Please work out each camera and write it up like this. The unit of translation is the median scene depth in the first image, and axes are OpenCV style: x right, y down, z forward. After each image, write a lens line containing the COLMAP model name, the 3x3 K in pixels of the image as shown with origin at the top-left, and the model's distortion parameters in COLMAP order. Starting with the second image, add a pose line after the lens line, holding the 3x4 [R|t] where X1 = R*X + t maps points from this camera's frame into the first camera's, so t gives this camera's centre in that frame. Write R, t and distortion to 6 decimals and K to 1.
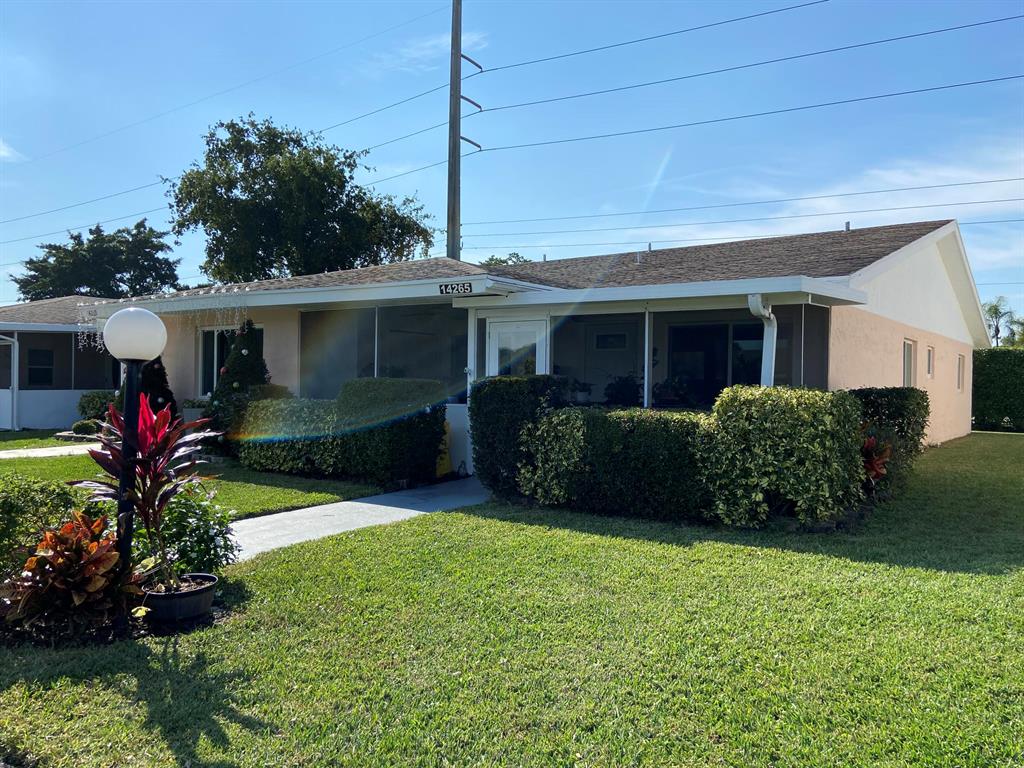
lens RADIAL K [[761.7, 0, 512.0], [0, 761.7, 384.0], [0, 0, 1]] dist [0.051199, -0.007383]
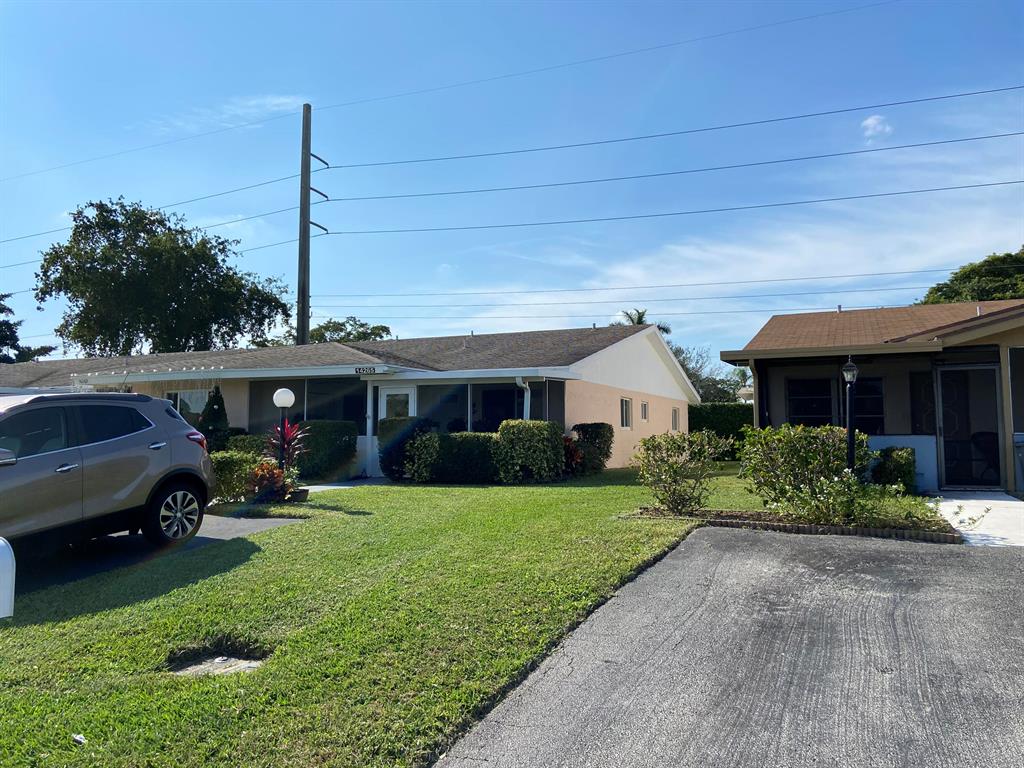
lens RADIAL K [[761.7, 0, 512.0], [0, 761.7, 384.0], [0, 0, 1]] dist [0.051199, -0.007383]
pose [[0.974767, 0.002933, 0.223207, -0.035142], [0.013646, 0.997261, -0.072698, 0.011324], [-0.222809, 0.073909, 0.972056, -0.214438]]
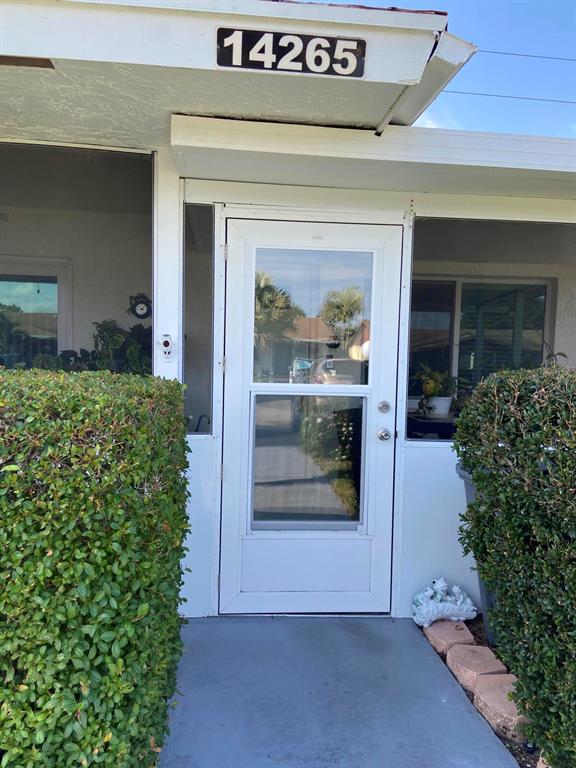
lens RADIAL K [[571.3, 0, 288.0], [0, 571.3, 384.0], [0, 0, 1]] dist [0.051199, -0.007383]
pose [[0.743610, -0.031375, 0.667877, -0.055914], [-0.010088, 0.998258, 0.058127, -0.004111], [-0.668537, -0.049962, 0.741998, 0.211618]]
